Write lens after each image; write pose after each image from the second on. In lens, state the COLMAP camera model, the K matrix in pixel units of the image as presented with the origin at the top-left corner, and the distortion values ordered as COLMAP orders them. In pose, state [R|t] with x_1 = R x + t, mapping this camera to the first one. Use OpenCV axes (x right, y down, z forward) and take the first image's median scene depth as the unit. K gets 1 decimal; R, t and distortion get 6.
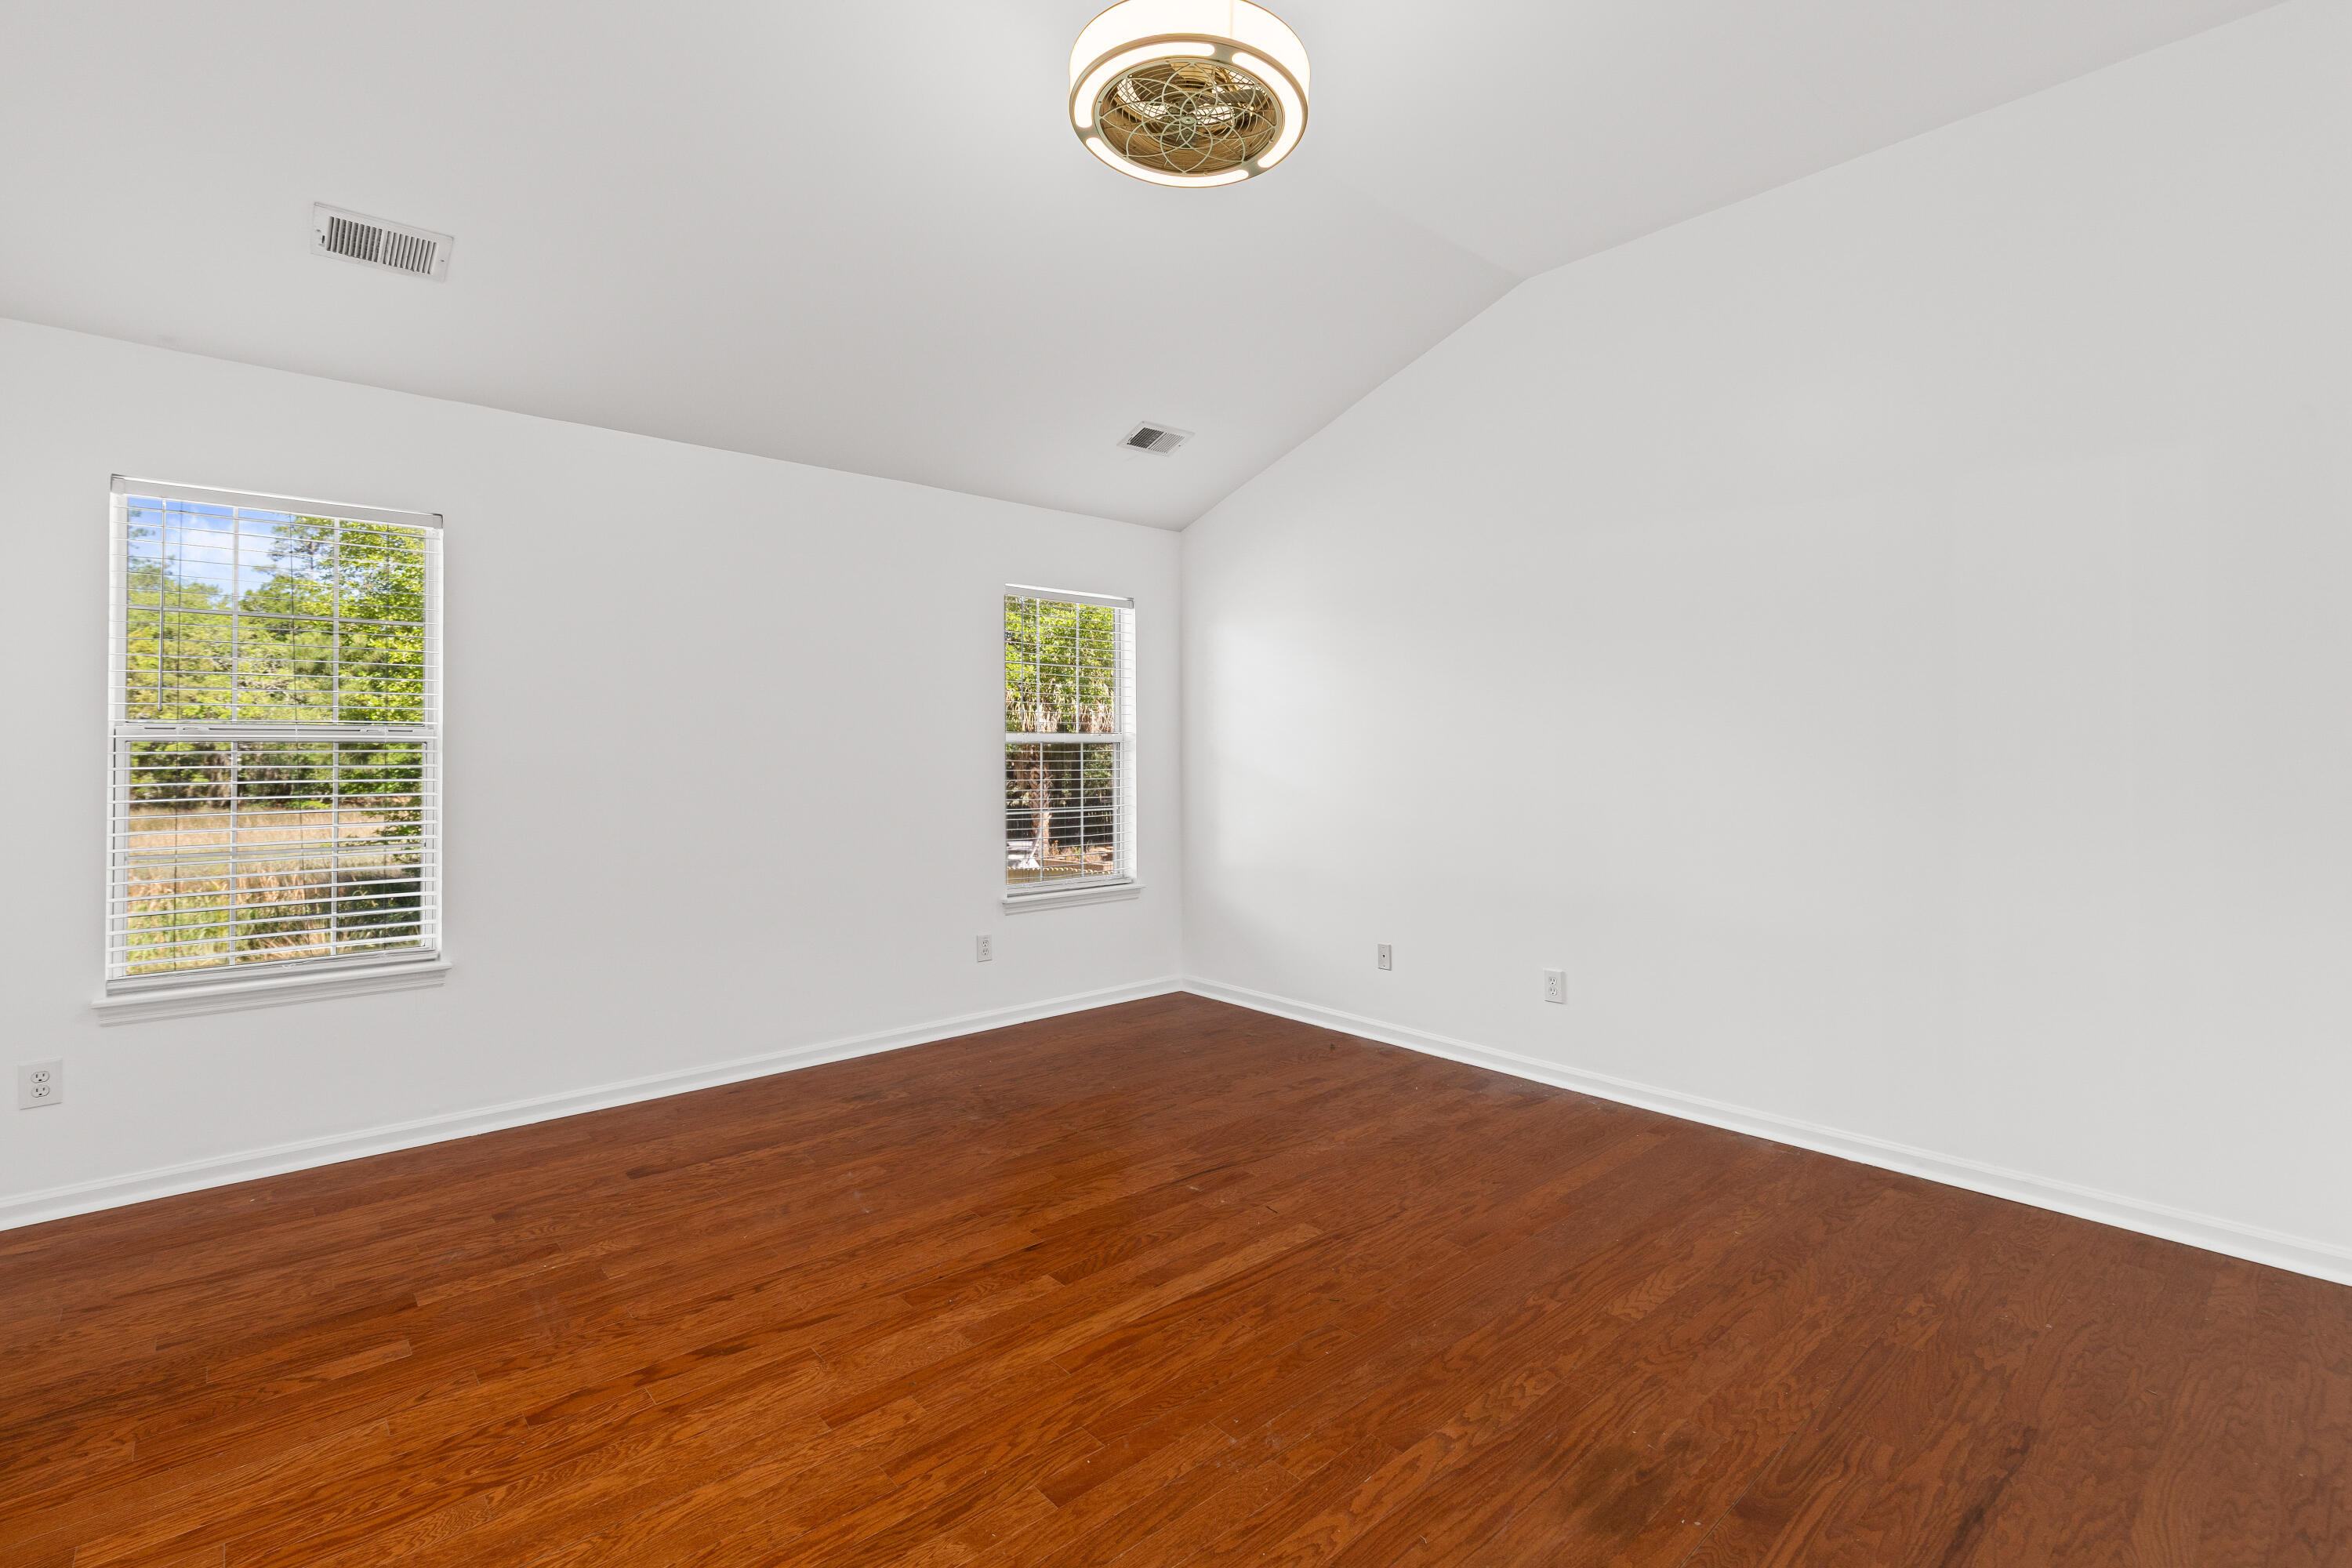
lens RADIAL K [[1062.3, 0, 1184.4], [0, 1062.3, 765.3], [0, 0, 1]] dist [0.004520, 0.000249]
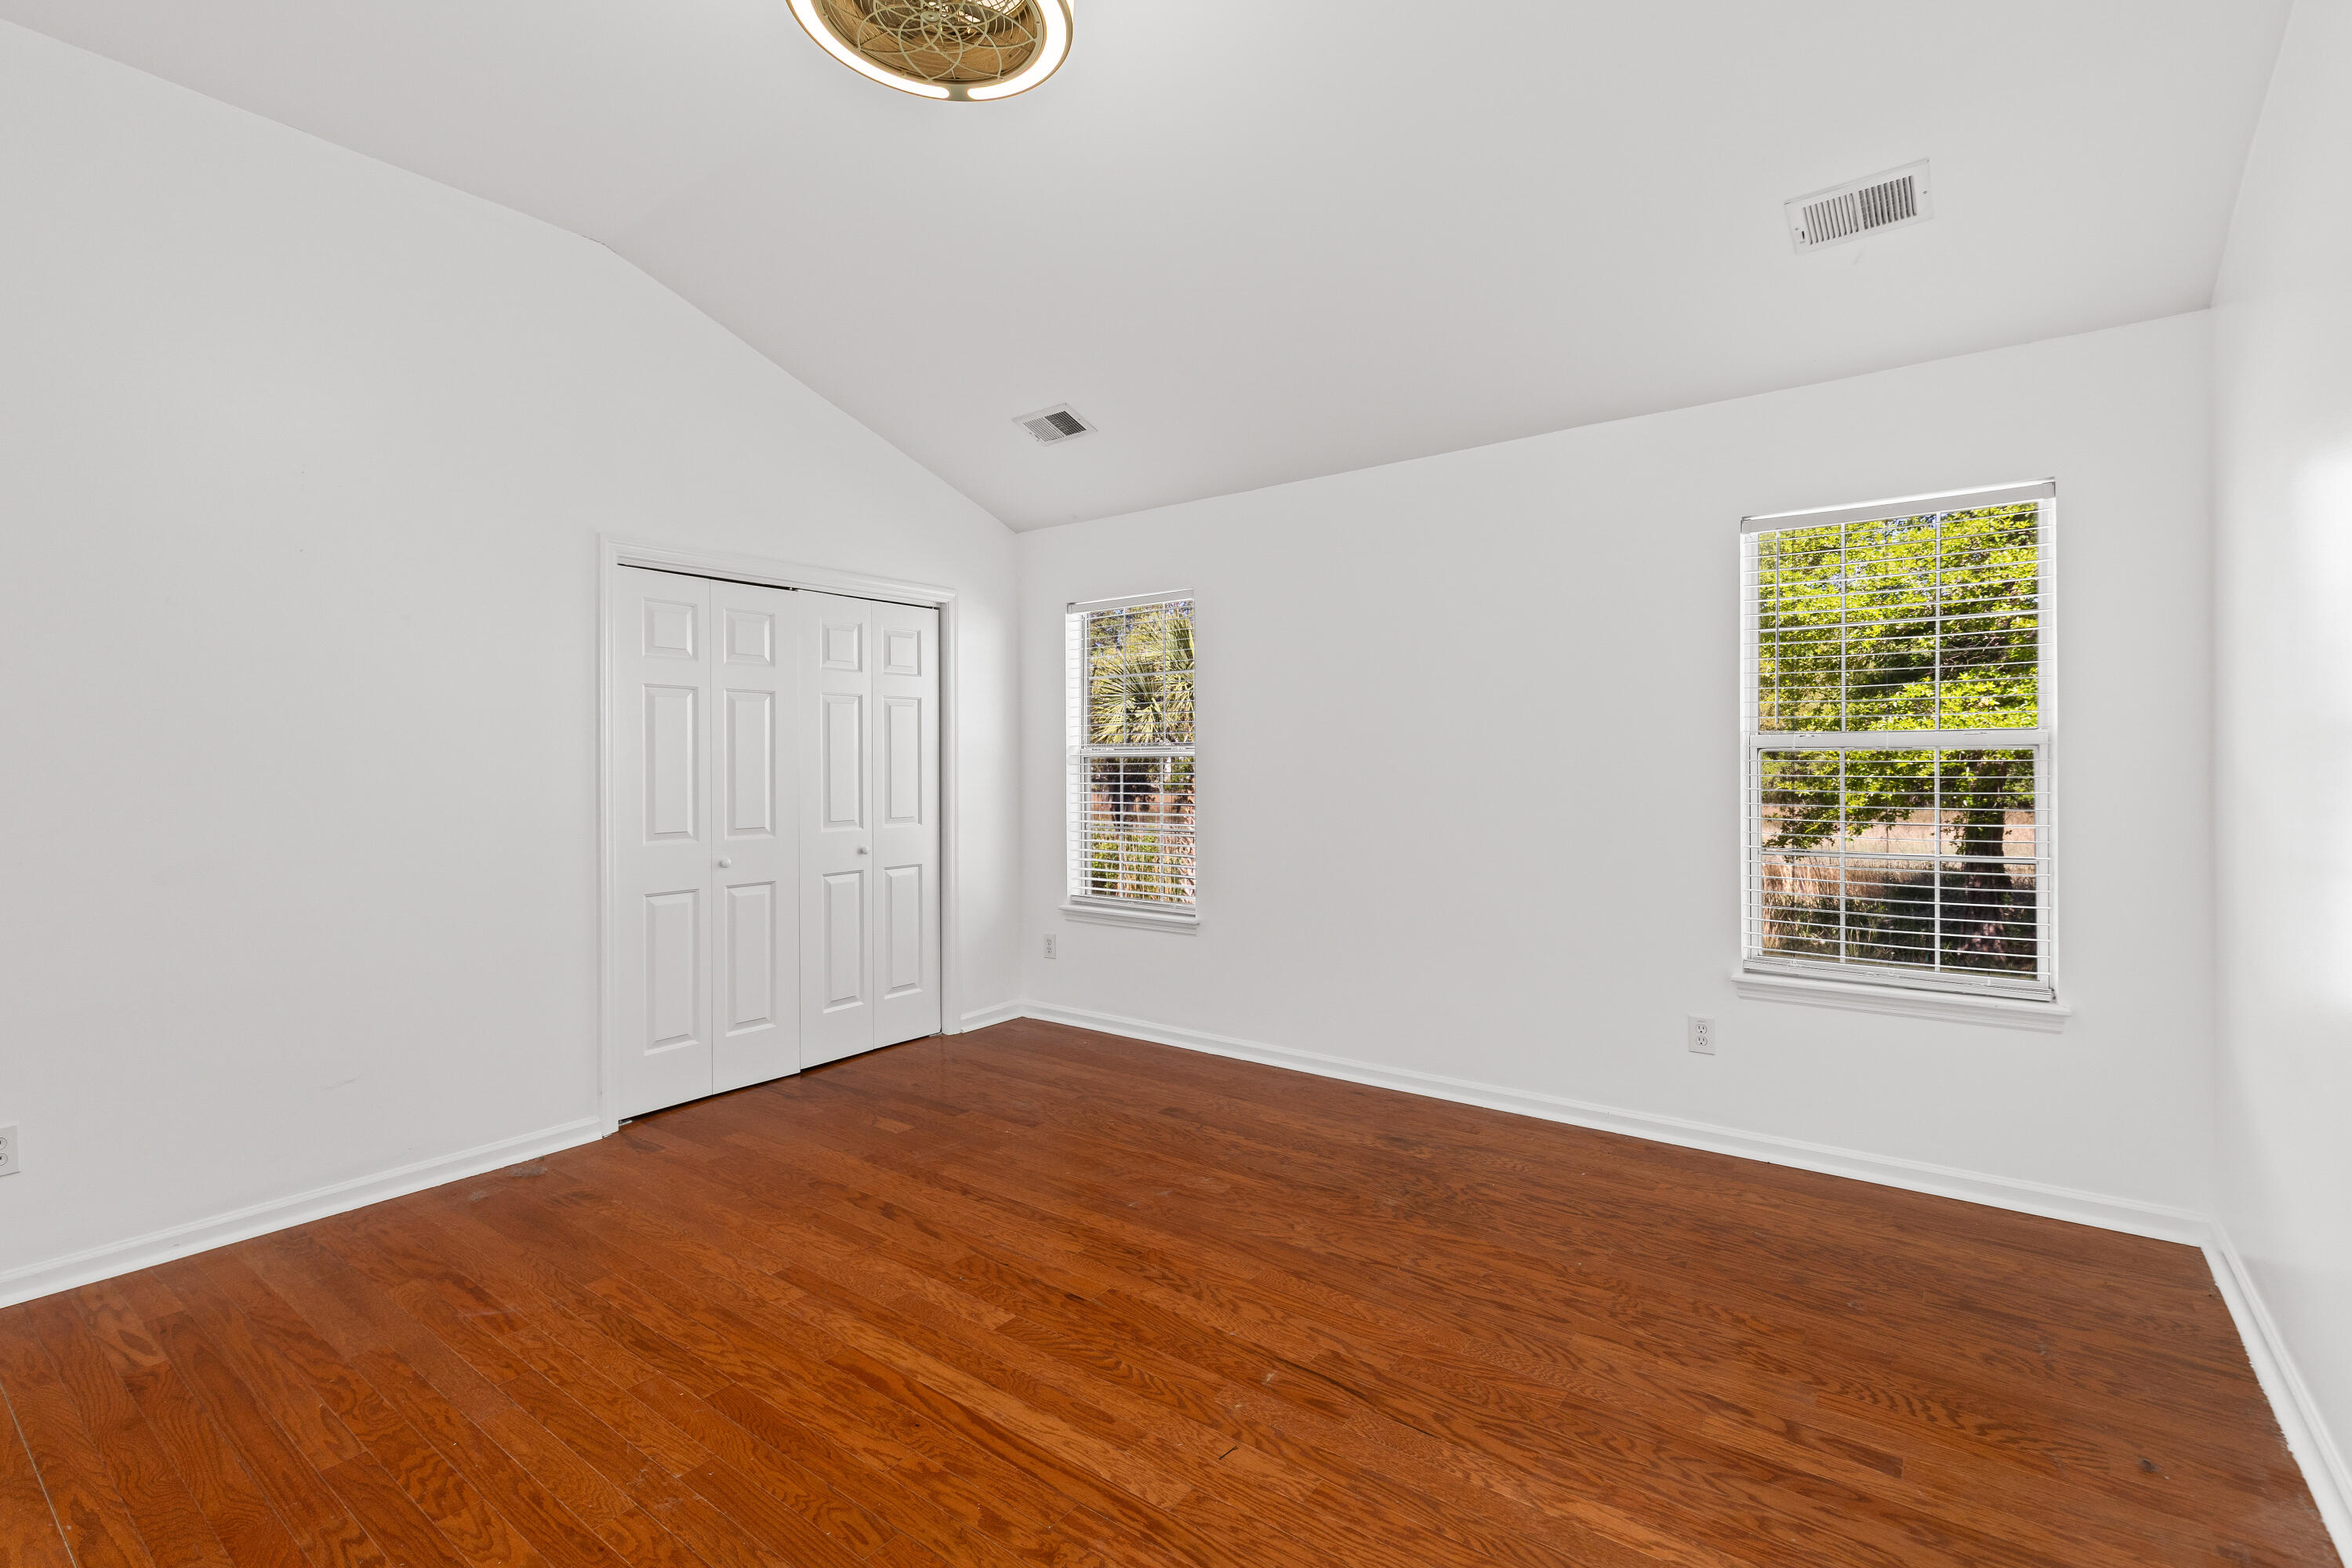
lens RADIAL K [[1062.3, 0, 1184.4], [0, 1062.3, 765.3], [0, 0, 1]] dist [0.004520, 0.000249]
pose [[0.203640, 0.006326, -0.979025, 0.813117], [-0.008707, 0.999951, 0.004650, -0.019534], [0.979007, 0.007577, 0.203685, 0.929090]]
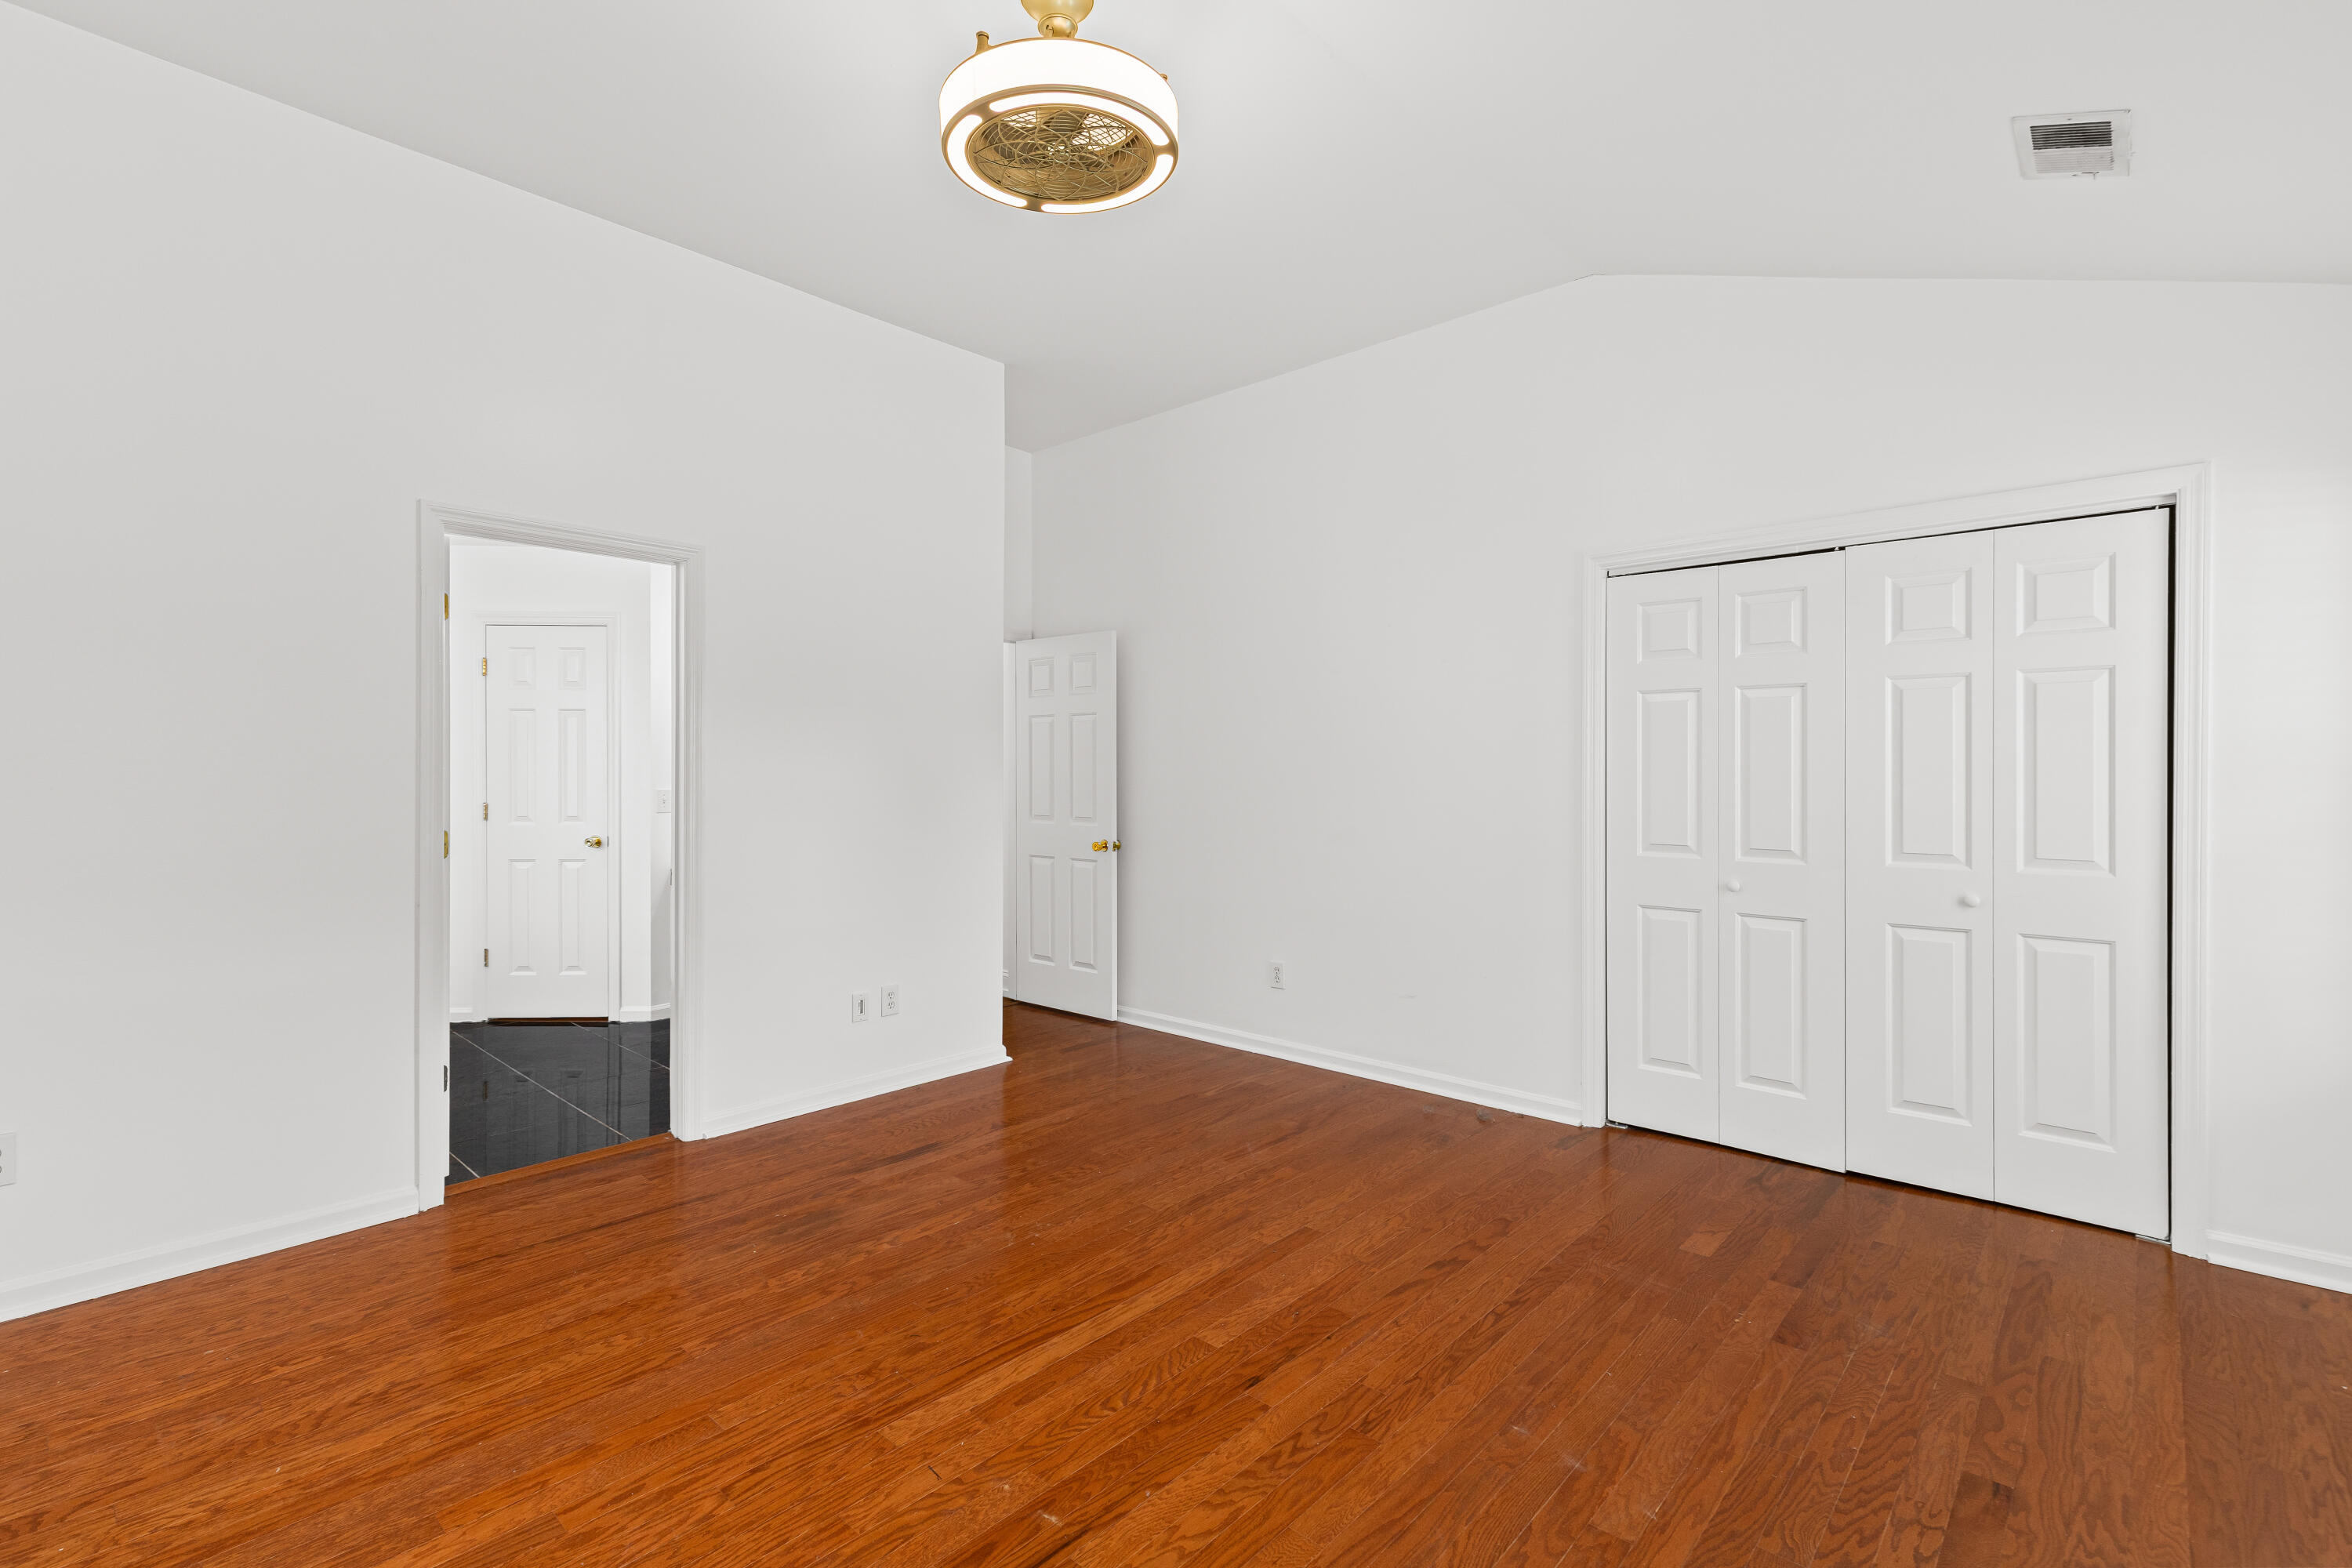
lens RADIAL K [[1062.3, 0, 1184.4], [0, 1062.3, 765.3], [0, 0, 1]] dist [0.004520, 0.000249]
pose [[-0.994696, 0.004038, -0.102778, -0.007281], [0.002879, 0.999931, 0.011423, -0.034830], [0.102817, 0.011066, -0.994639, 1.865144]]
